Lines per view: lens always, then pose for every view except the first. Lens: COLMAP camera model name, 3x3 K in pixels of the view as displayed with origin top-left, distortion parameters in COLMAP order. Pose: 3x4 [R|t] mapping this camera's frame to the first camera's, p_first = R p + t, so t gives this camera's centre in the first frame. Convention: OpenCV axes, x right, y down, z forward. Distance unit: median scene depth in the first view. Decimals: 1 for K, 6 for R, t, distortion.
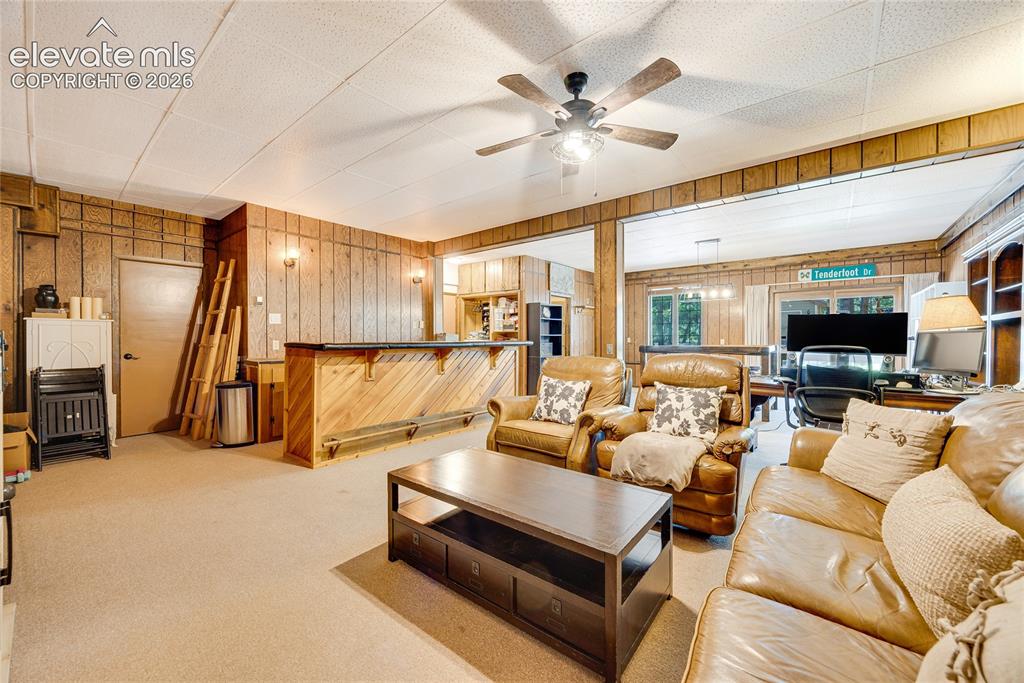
lens RADIAL K [[394.0, 0, 523.3], [0, 394.0, 339.2], [0, 0, 1]] dist [0.011268, -0.000036]
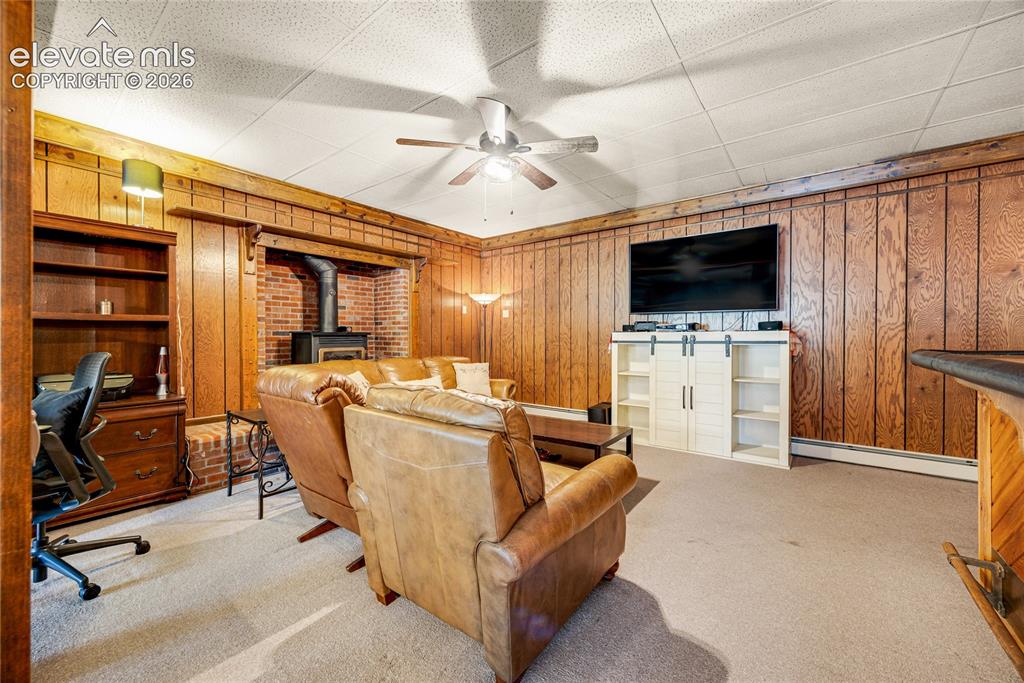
lens RADIAL K [[392.6, 0, 512.5], [0, 392.6, 335.6], [0, 0, 1]] dist [-0.002124, -0.000286]
pose [[-0.999788, 0.001956, -0.020476, 0.052875], [0.001790, 0.999965, 0.008146, -0.010487], [0.020492, 0.008107, -0.999757, 1.001625]]
